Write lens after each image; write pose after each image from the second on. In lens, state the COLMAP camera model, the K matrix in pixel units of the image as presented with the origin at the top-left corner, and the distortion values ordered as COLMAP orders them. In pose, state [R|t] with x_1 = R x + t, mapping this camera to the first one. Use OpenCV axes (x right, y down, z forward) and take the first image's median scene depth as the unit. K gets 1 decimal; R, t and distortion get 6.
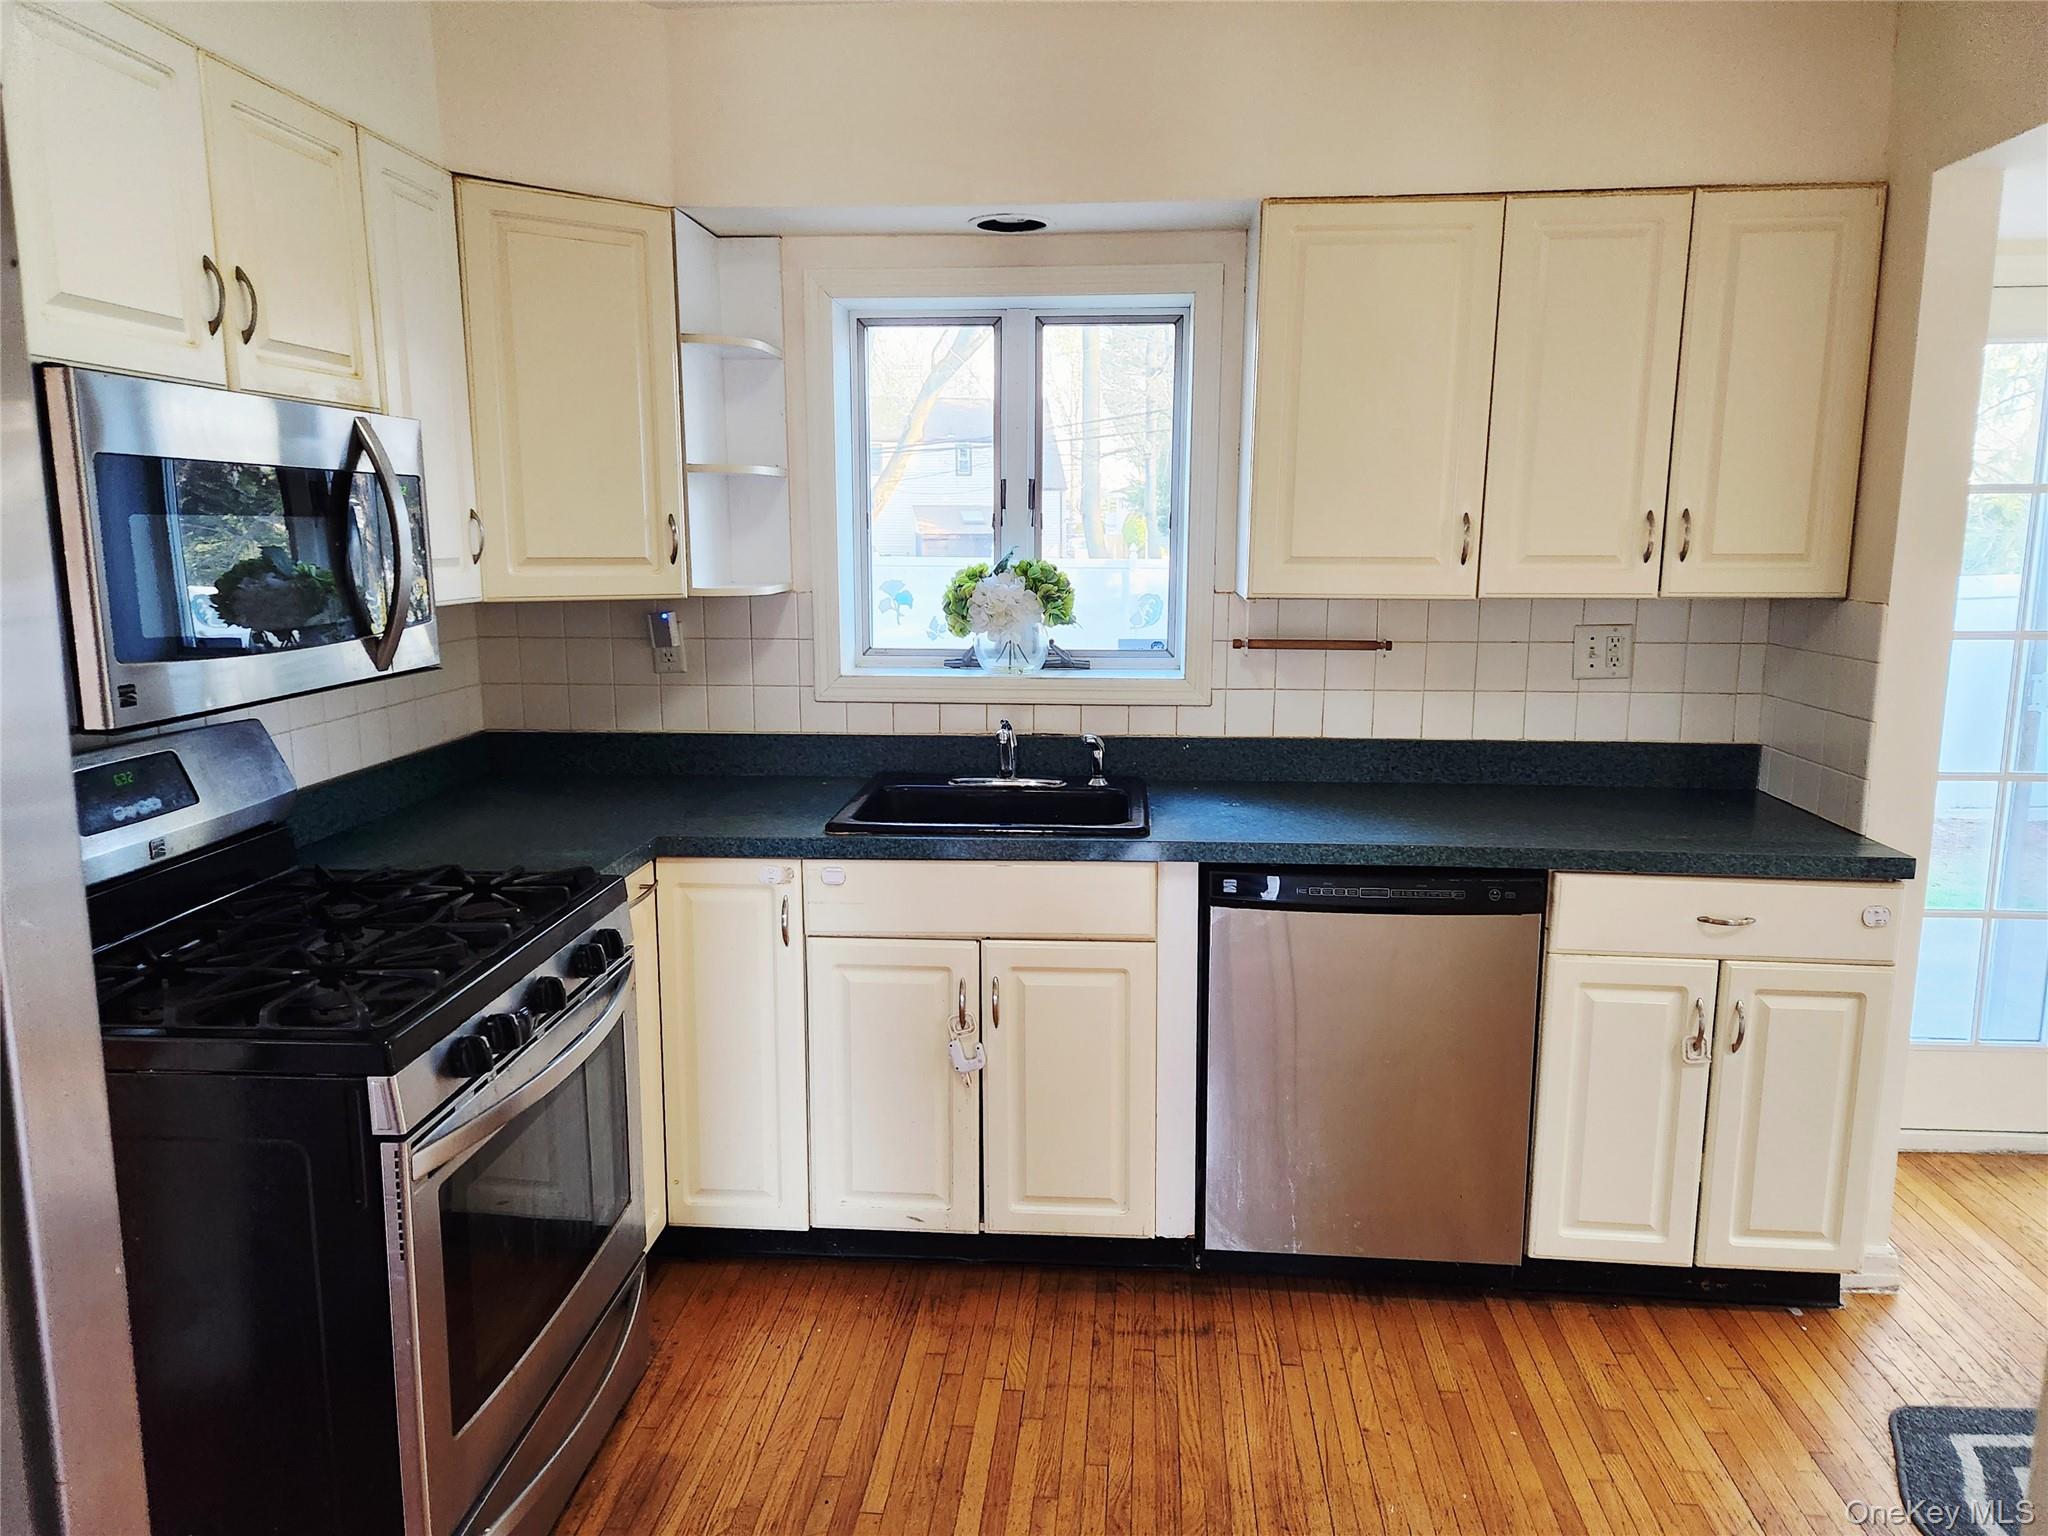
lens RADIAL K [[1338.0, 0, 1019.0], [0, 1338.0, 762.1], [0, 0, 1]] dist [0.004935, -0.003501]
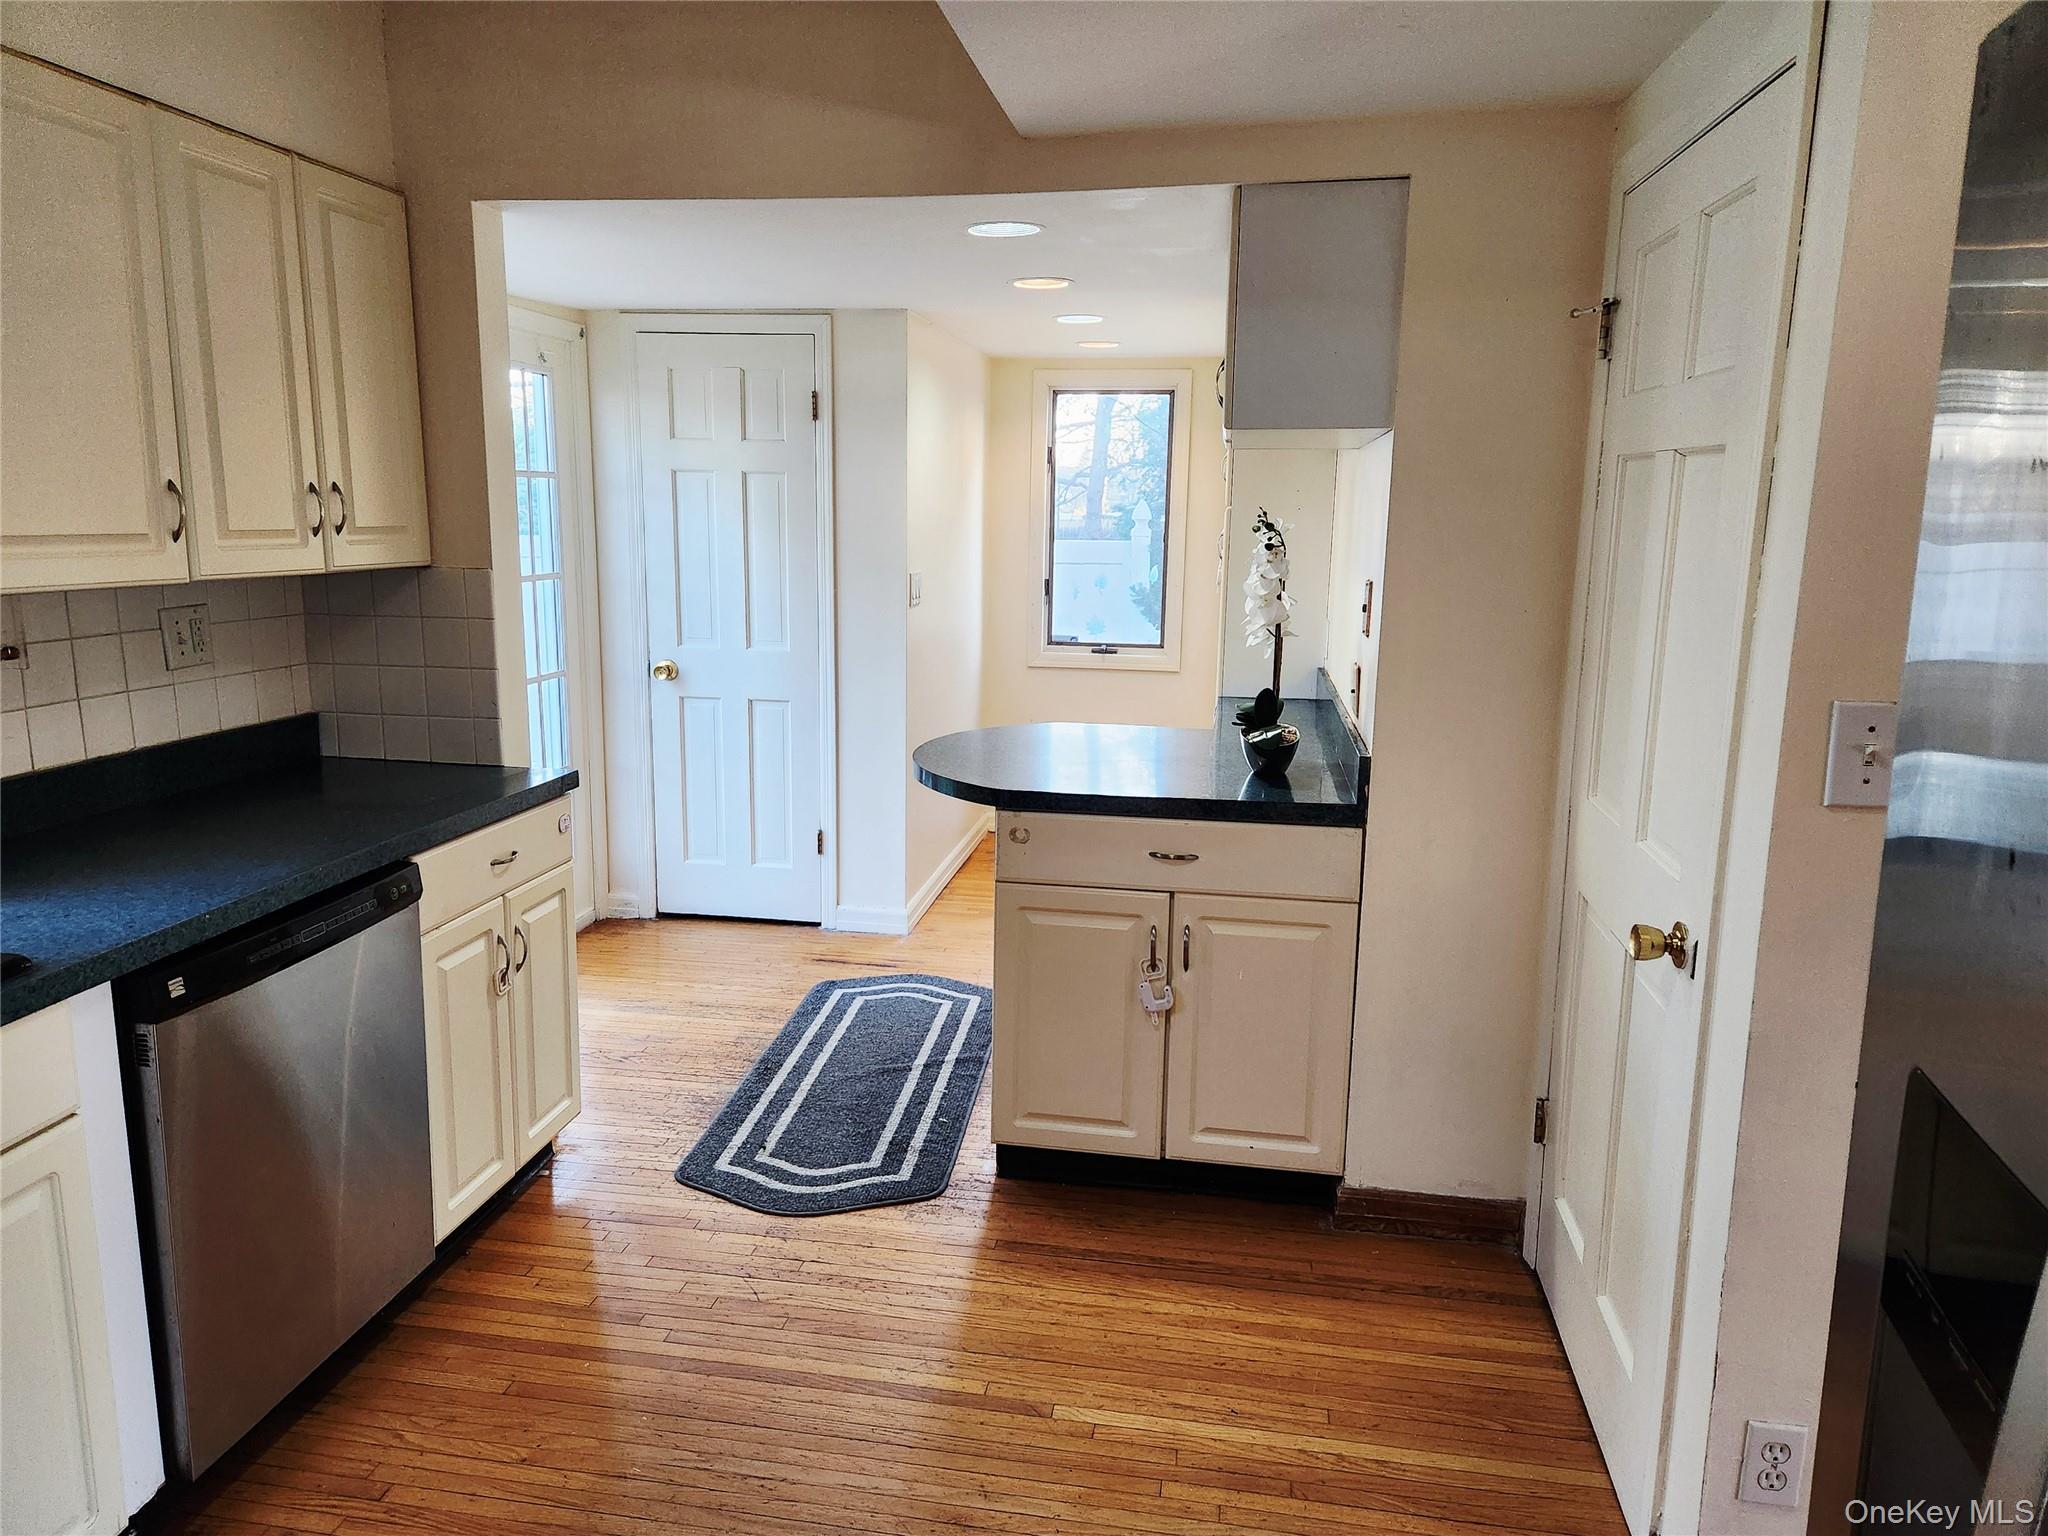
lens RADIAL K [[1338.0, 0, 1019.0], [0, 1338.0, 762.1], [0, 0, 1]] dist [0.004935, -0.003501]
pose [[0.079303, -0.183295, 0.979854, -0.506101], [0.156084, 0.973109, 0.169401, -0.079962], [-0.984555, 0.139506, 0.105780, 0.446749]]
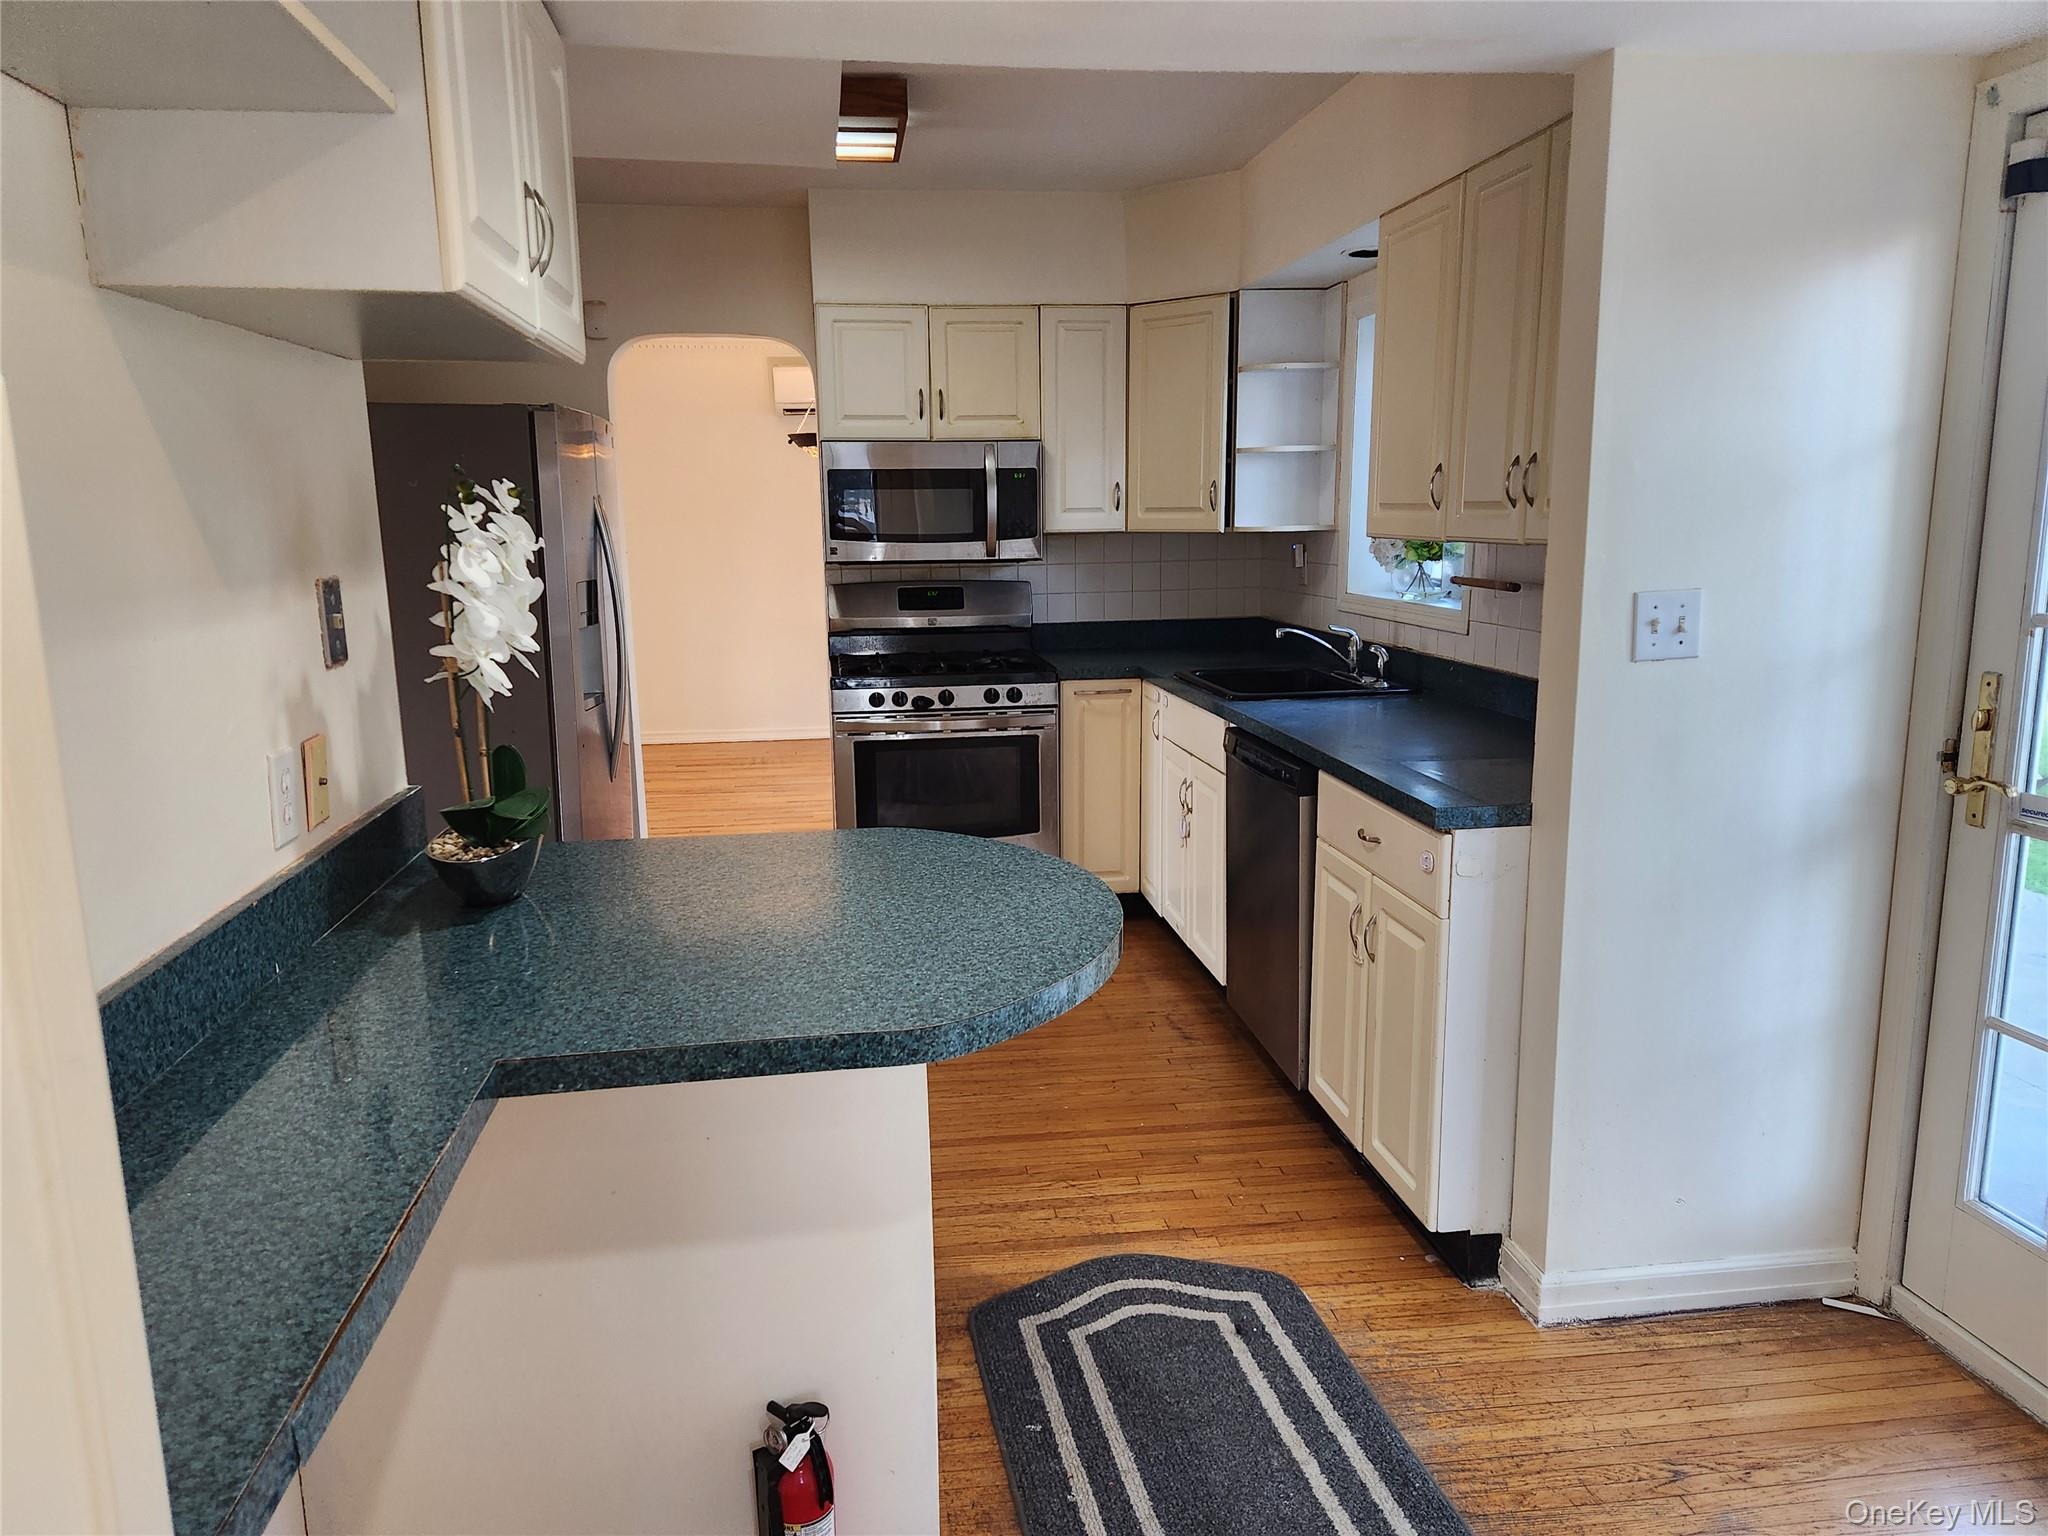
lens RADIAL K [[1349.9, 0, 1024.0], [0, 1349.9, 768.0], [0, 0, 1]] dist [0.037704, -0.001387]
pose [[0.224188, 0.181584, -0.957480, 1.521196], [-0.138841, 0.978417, 0.153046, -0.068556], [0.964605, 0.098626, 0.244560, 0.448181]]
